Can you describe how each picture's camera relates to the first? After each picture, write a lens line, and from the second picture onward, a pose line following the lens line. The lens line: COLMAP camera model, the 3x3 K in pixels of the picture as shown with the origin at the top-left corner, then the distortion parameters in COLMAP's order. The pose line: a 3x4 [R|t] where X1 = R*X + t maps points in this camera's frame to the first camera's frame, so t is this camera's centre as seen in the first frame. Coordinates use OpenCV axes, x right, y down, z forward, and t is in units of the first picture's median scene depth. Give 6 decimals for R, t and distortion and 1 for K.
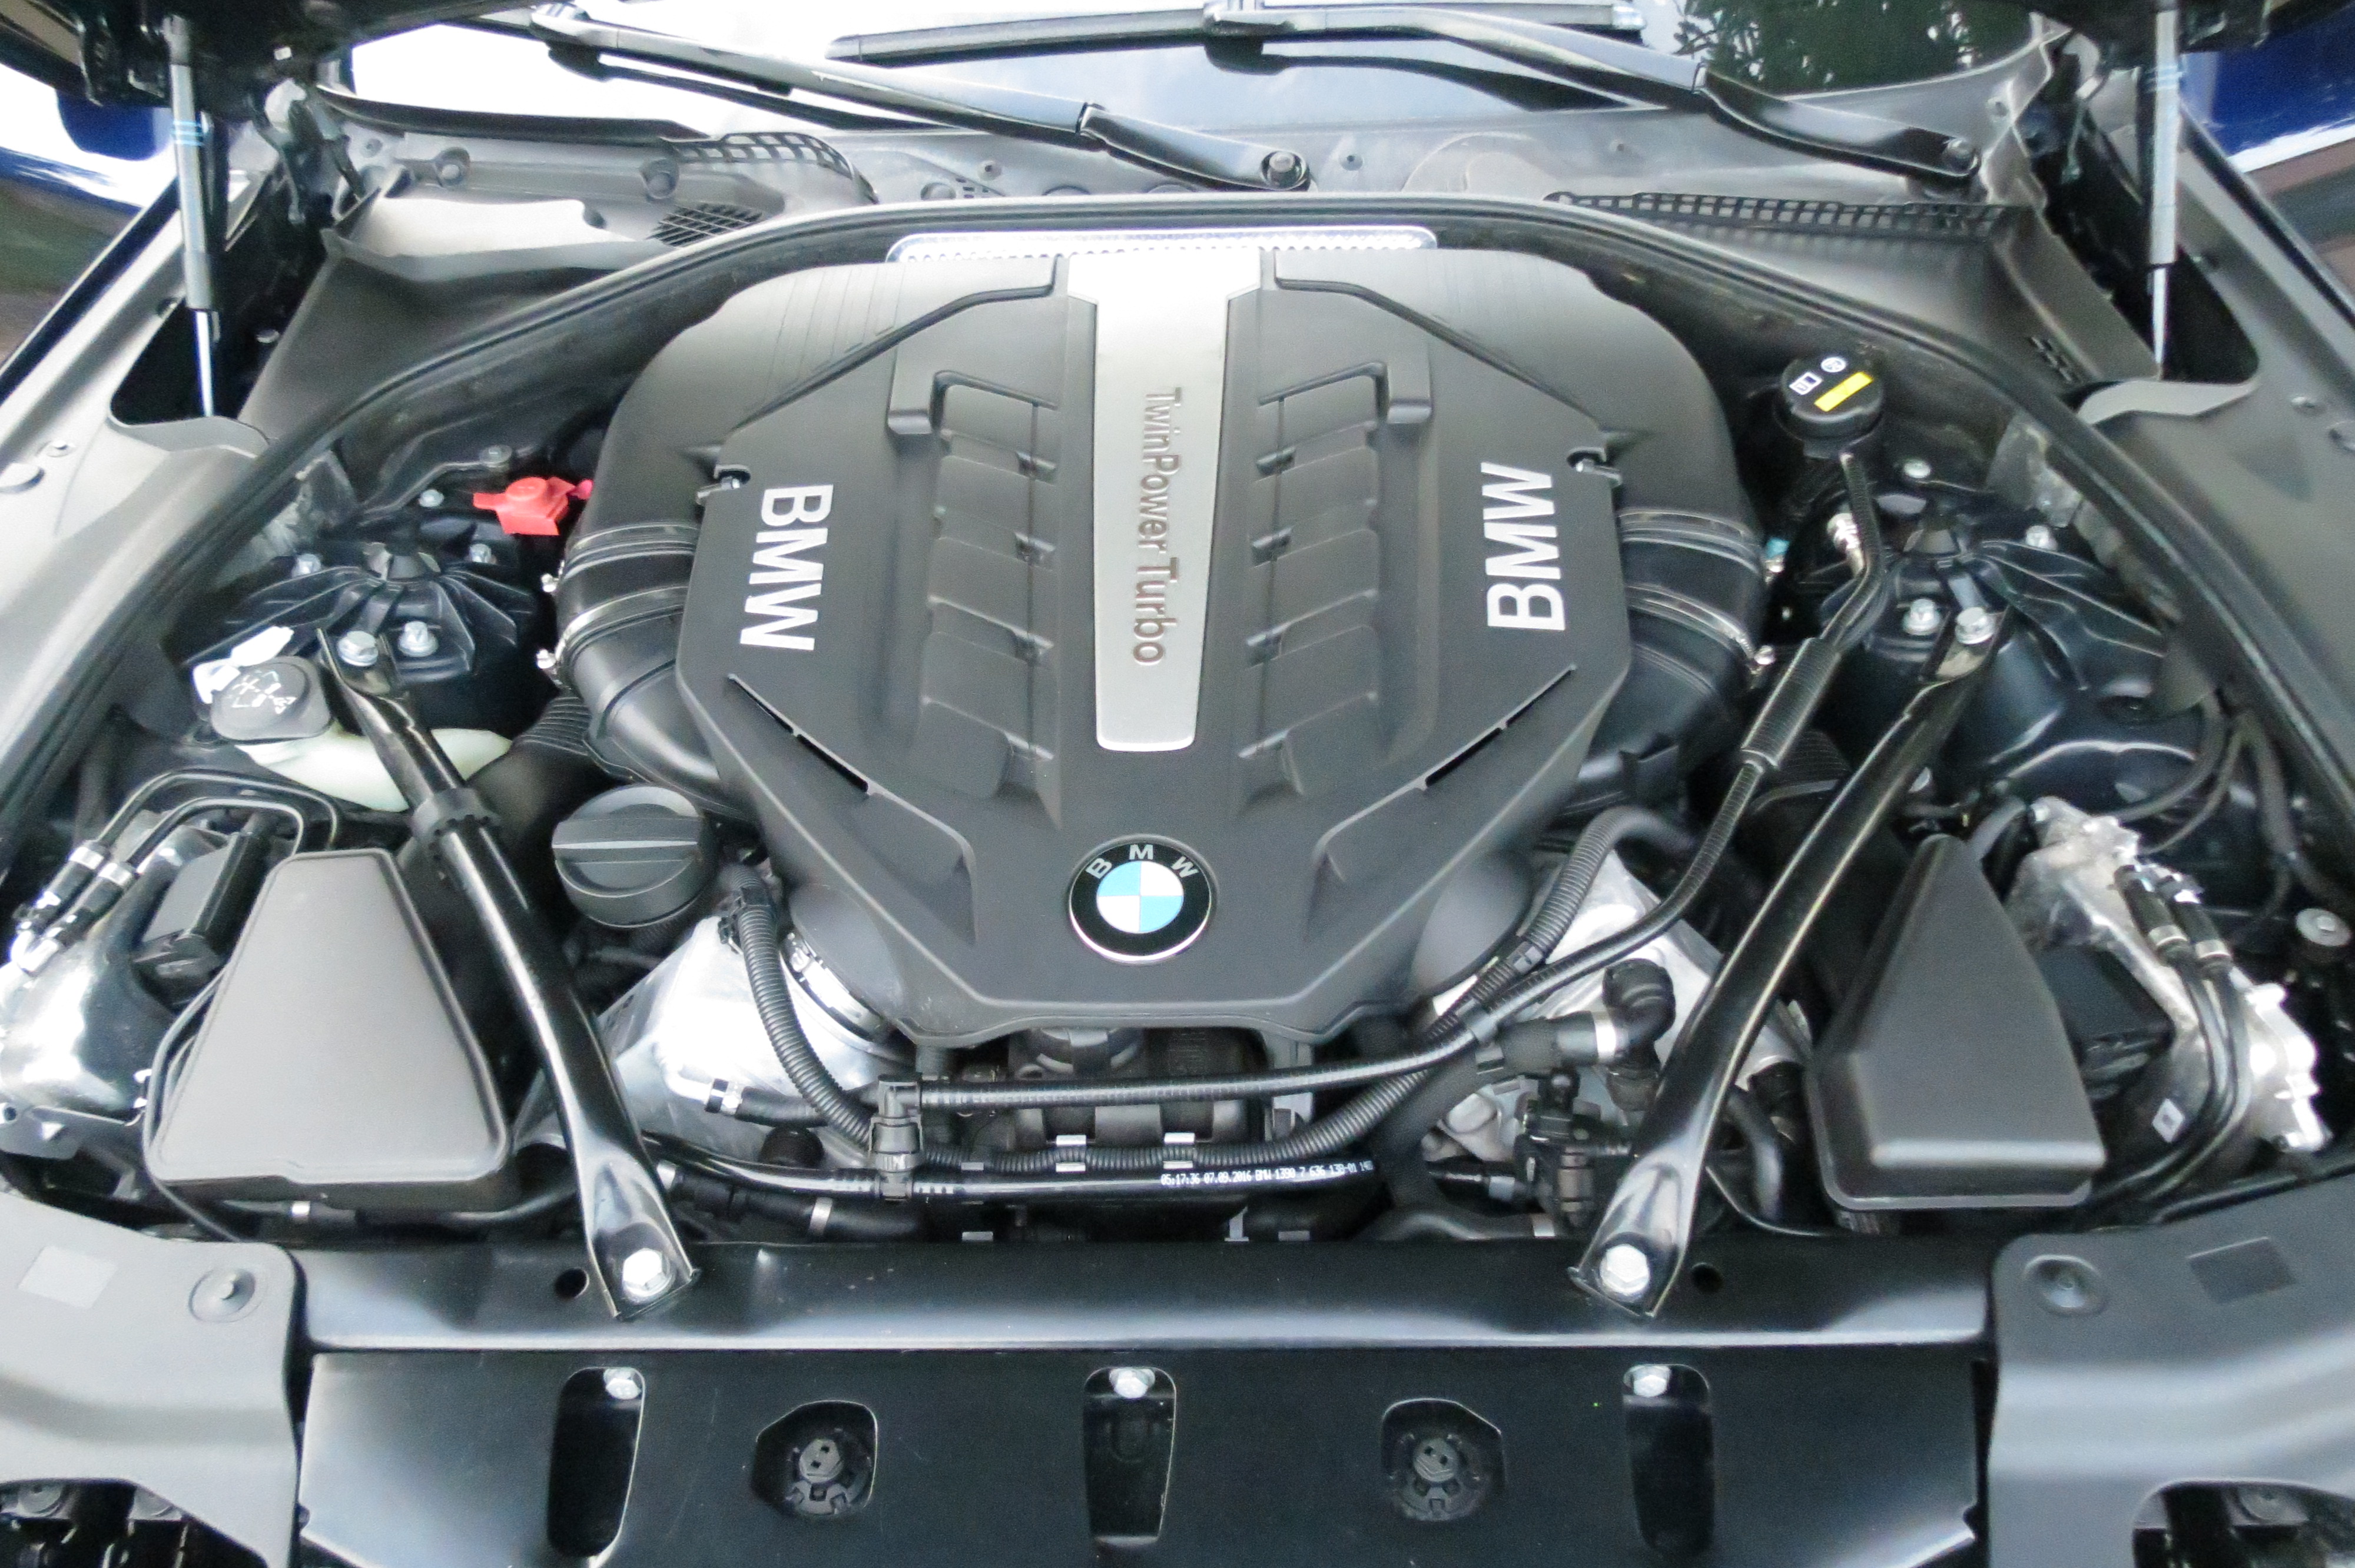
lens RADIAL K [[1657.8, 0, 1173.4], [0, 1657.8, 785.4], [0, 0, 1]] dist [-0.033076, 0.012044]
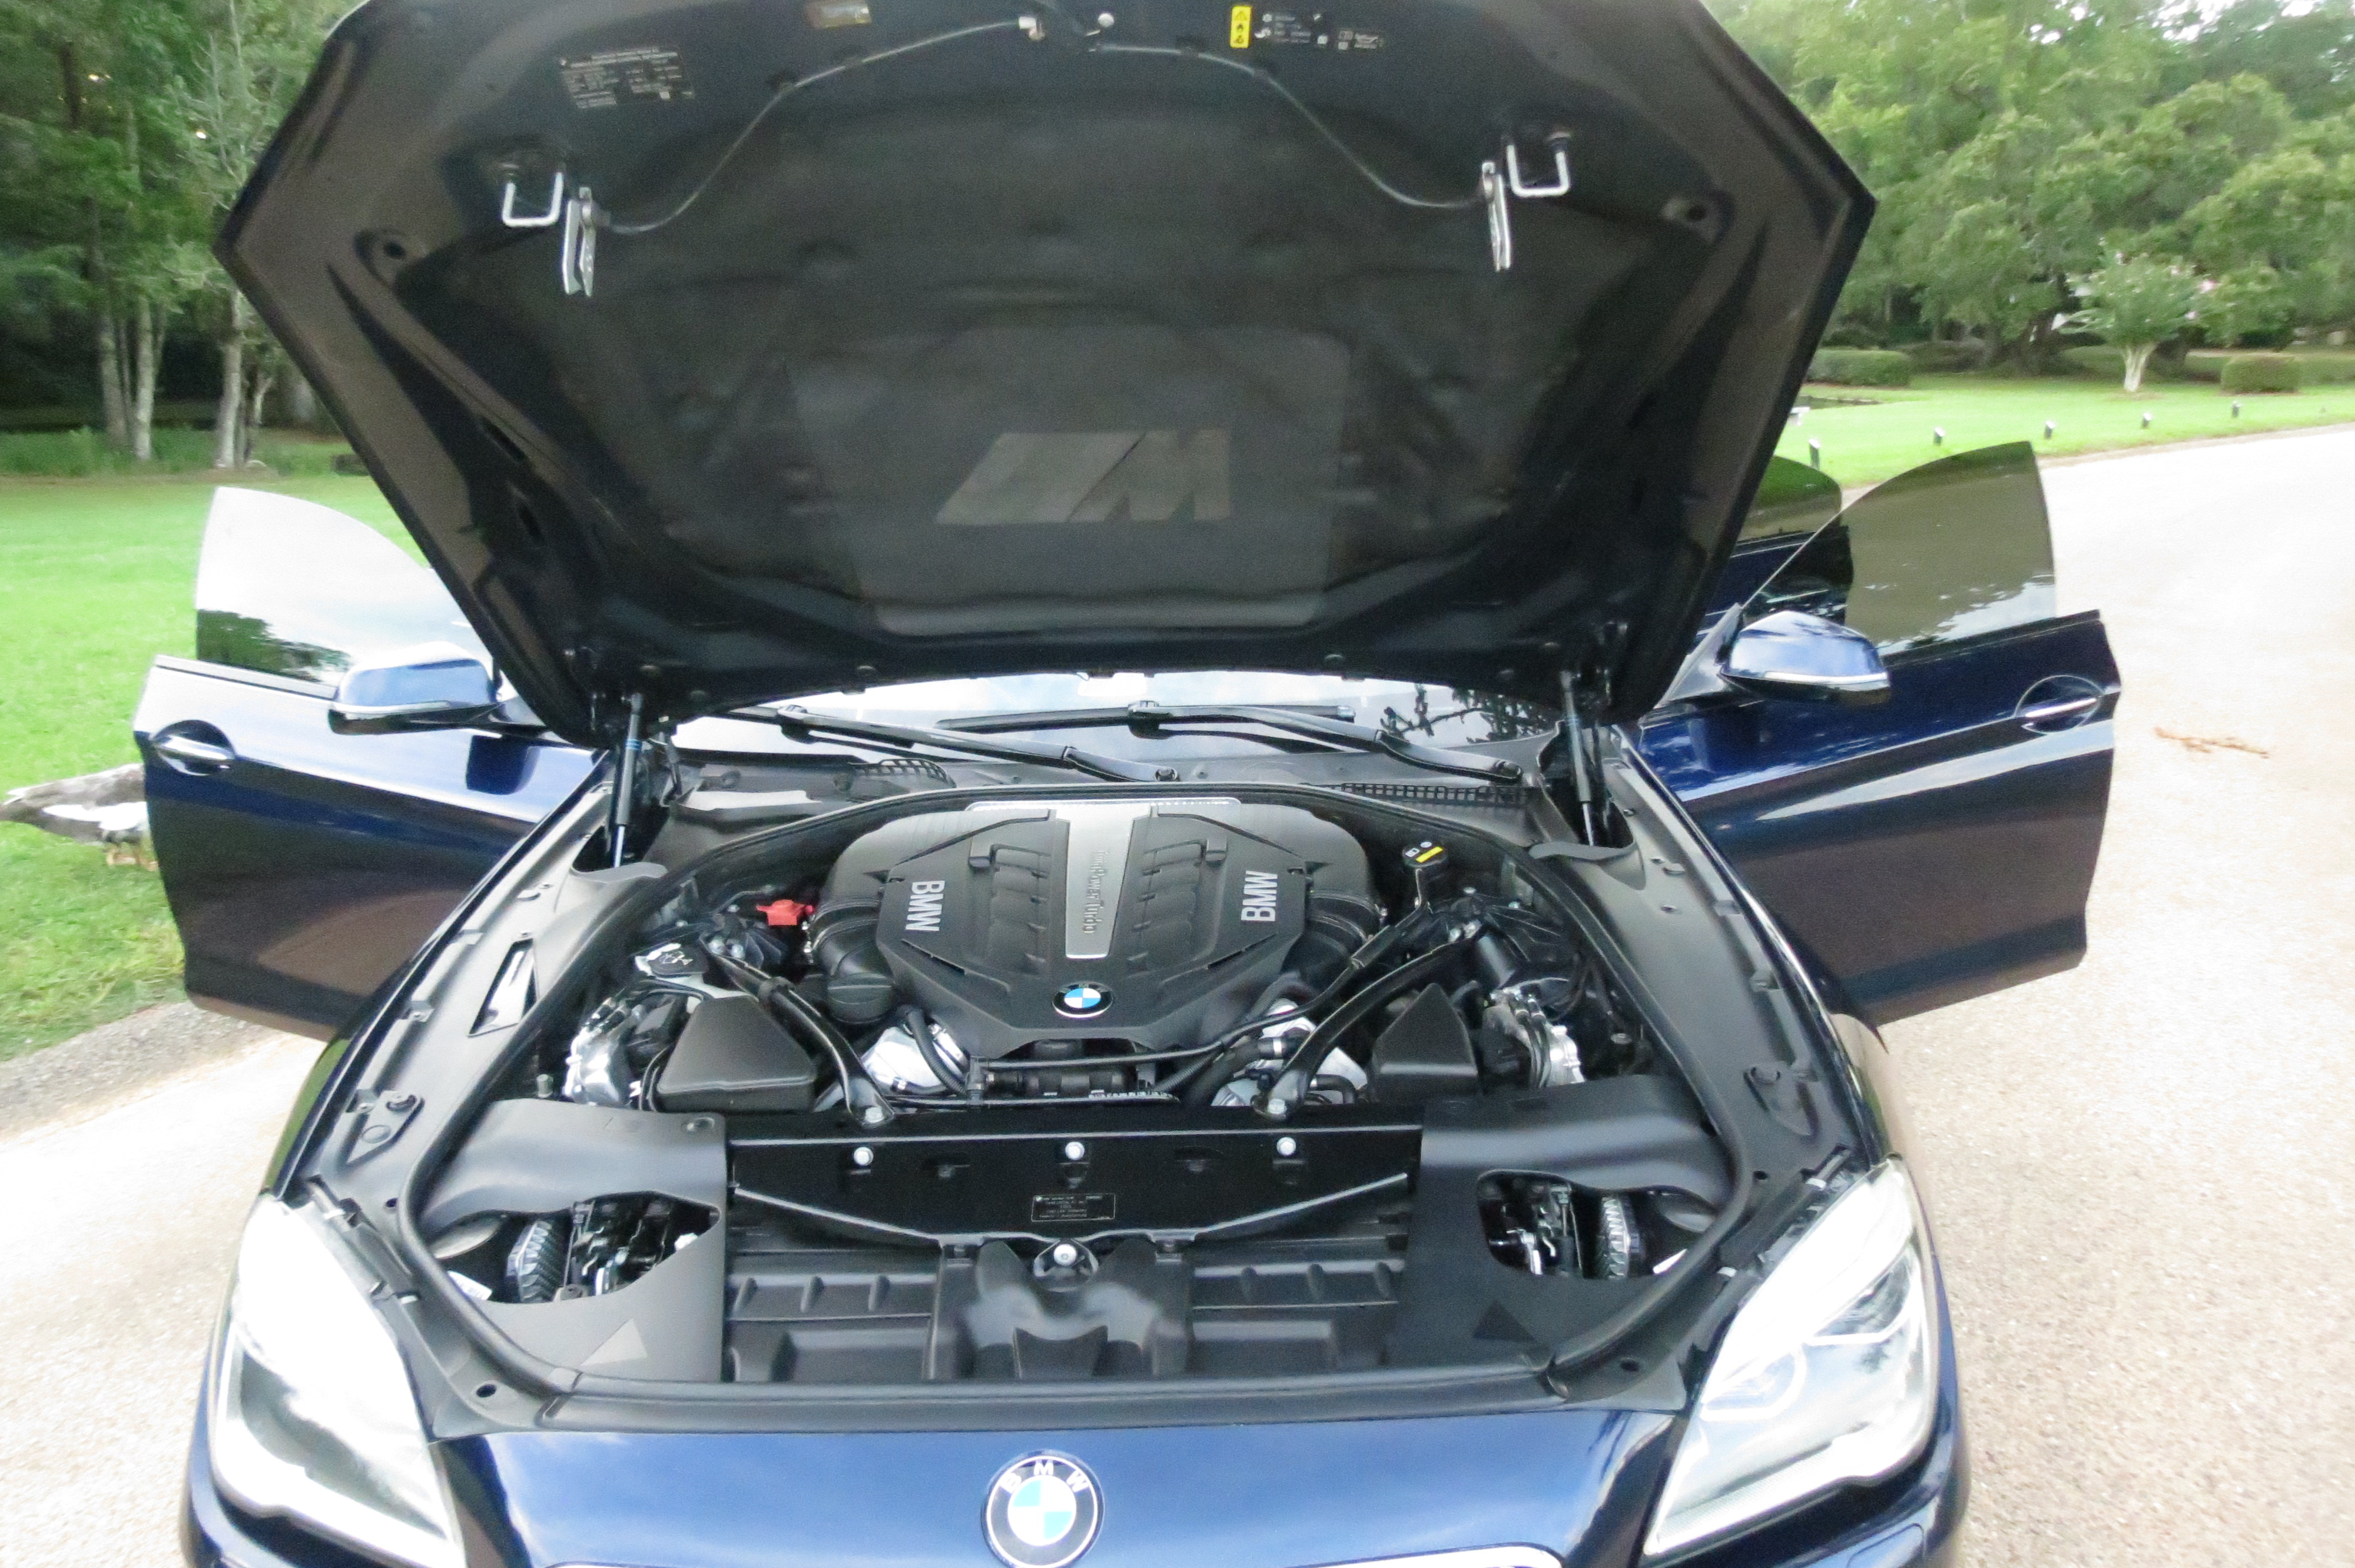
lens RADIAL K [[1657.8, 0, 1170.5], [0, 1657.8, 780.6], [0, 0, 1]] dist [-0.033076, 0.012044]
pose [[0.999890, 0.001519, 0.014740, 0.053554], [0.005272, 0.893183, -0.449662, 0.651877], [-0.013848, 0.449690, 0.893077, -0.954785]]
